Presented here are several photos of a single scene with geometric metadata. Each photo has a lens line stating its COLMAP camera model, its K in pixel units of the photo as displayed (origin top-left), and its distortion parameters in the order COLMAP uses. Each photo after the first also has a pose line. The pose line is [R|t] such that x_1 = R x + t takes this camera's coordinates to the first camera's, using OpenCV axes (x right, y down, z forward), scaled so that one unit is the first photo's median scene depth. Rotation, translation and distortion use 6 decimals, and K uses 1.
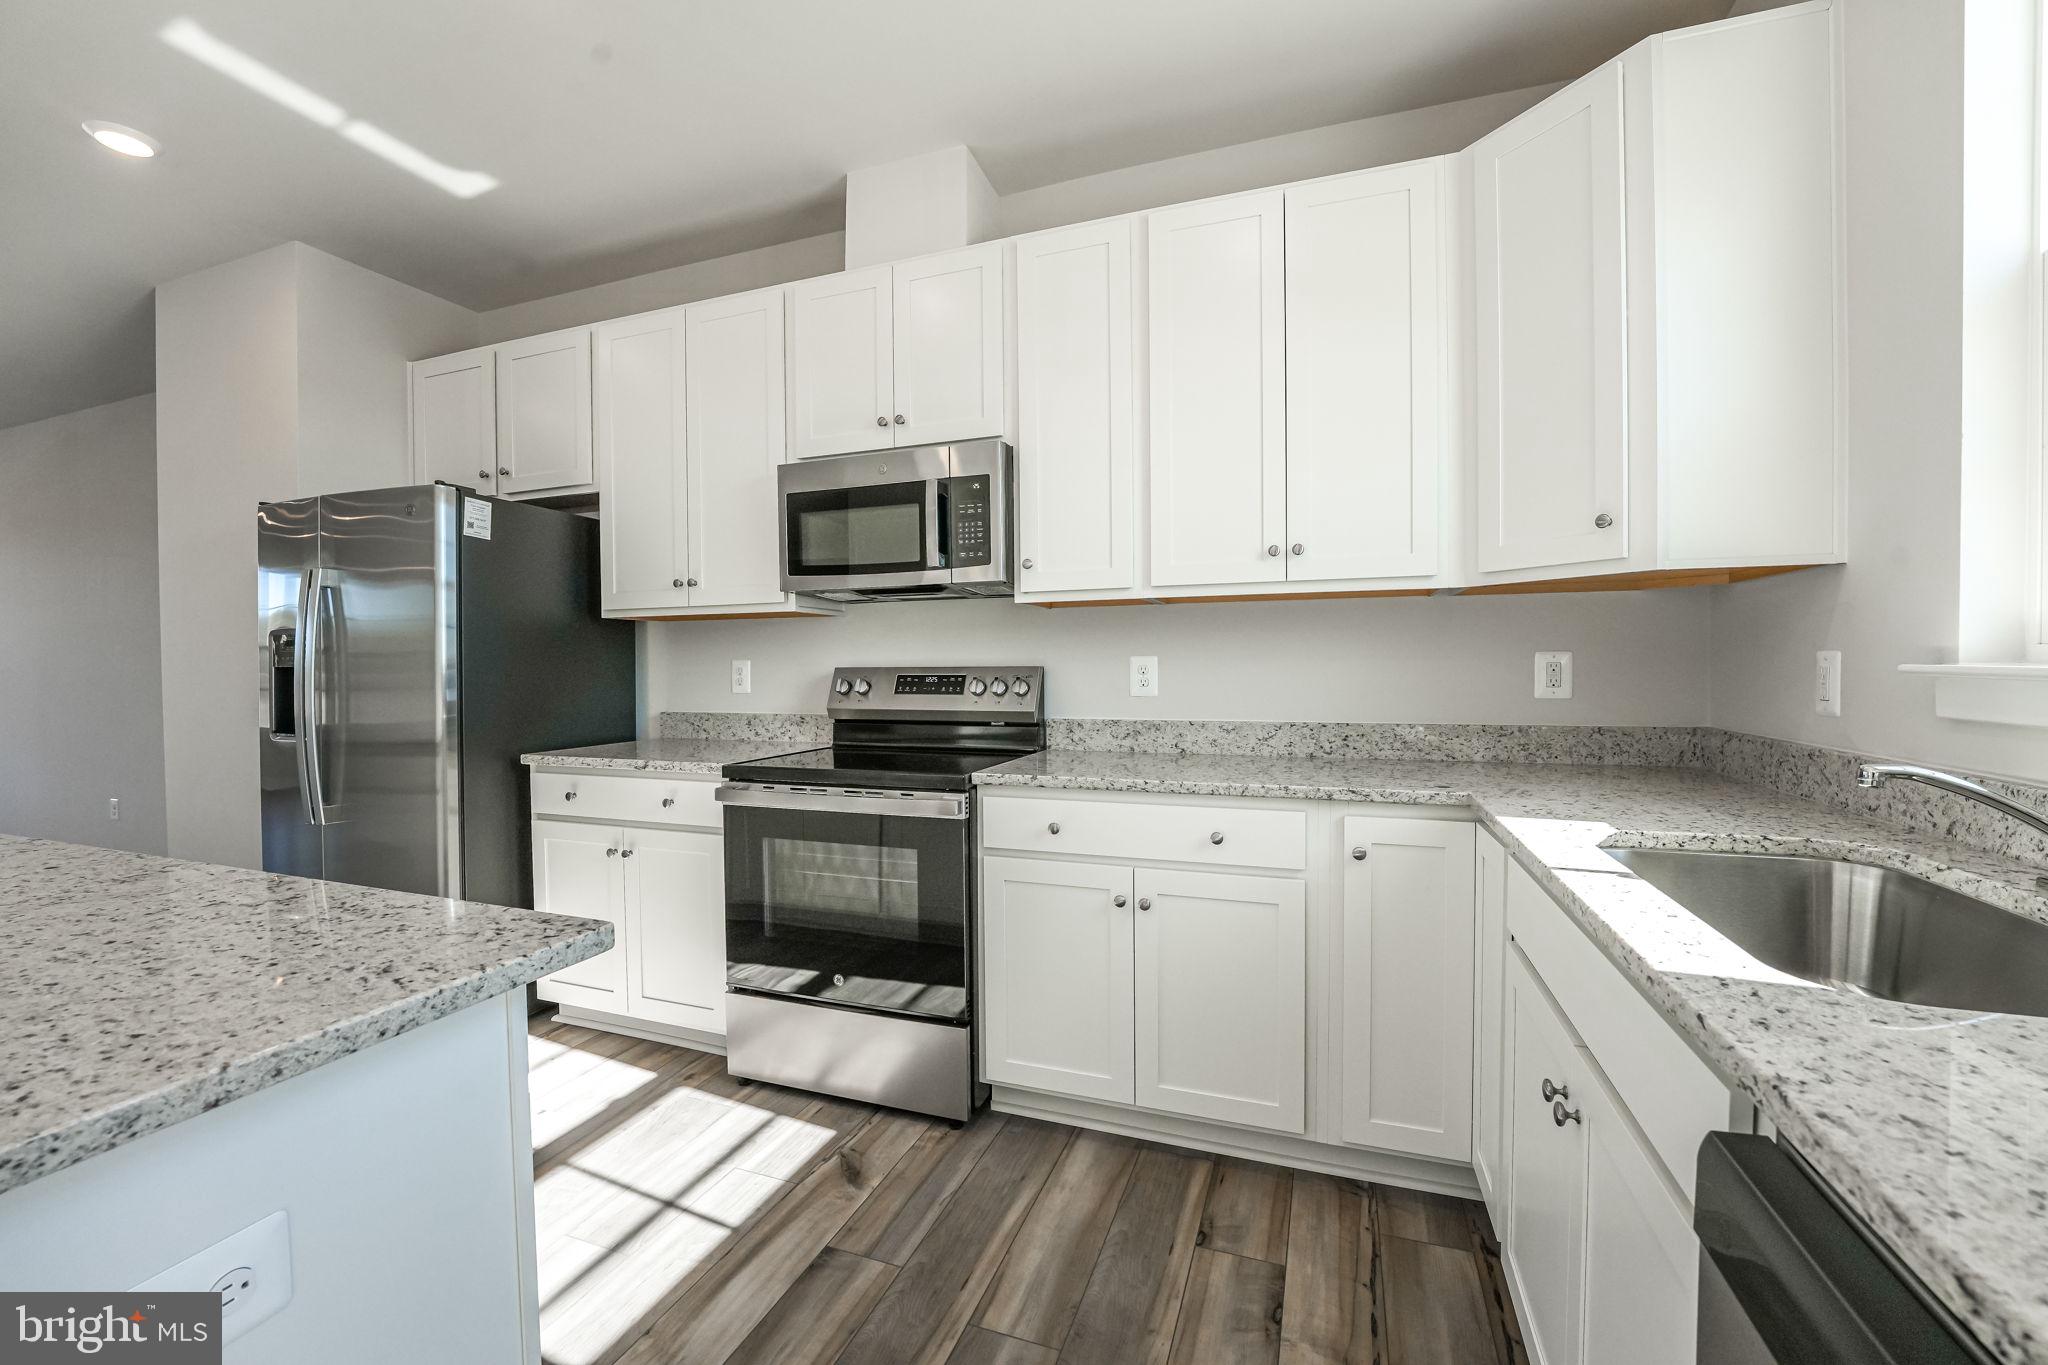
lens RADIAL K [[876.2, 0, 1024.0], [0, 876.2, 682.5], [0, 0, 1]] dist [0.001004, -0.000003]
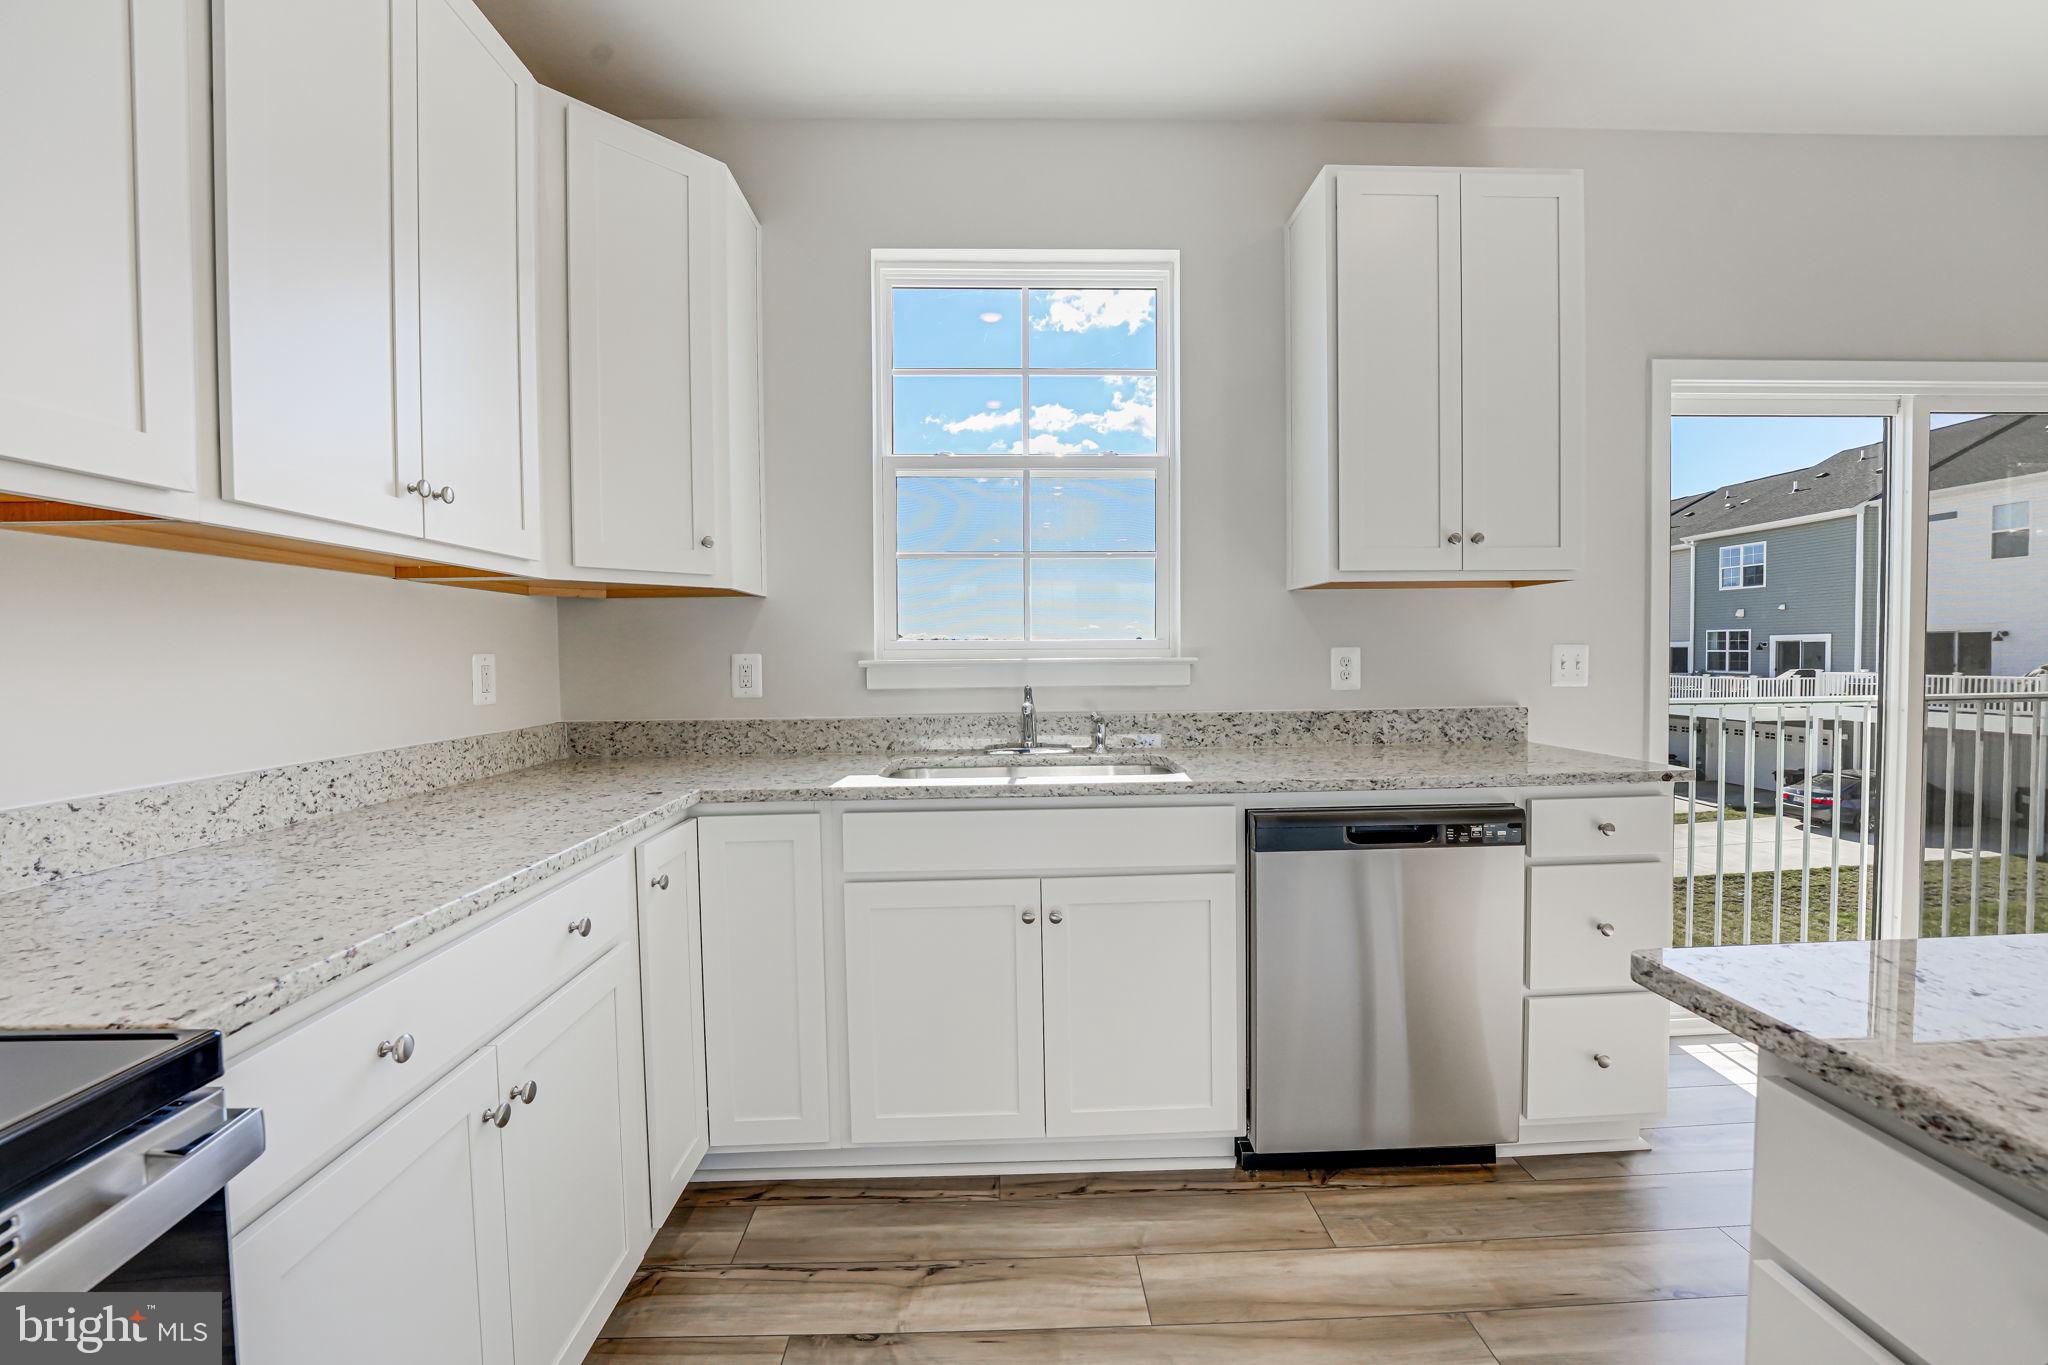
lens RADIAL K [[876.2, 0, 1024.0], [0, 876.2, 682.5], [0, 0, 1]] dist [0.001004, -0.000003]
pose [[-0.386179, -0.018228, 0.922244, -0.459554], [0.038204, 0.998631, 0.035735, -0.015926], [-0.921632, 0.049033, -0.384954, 0.829459]]
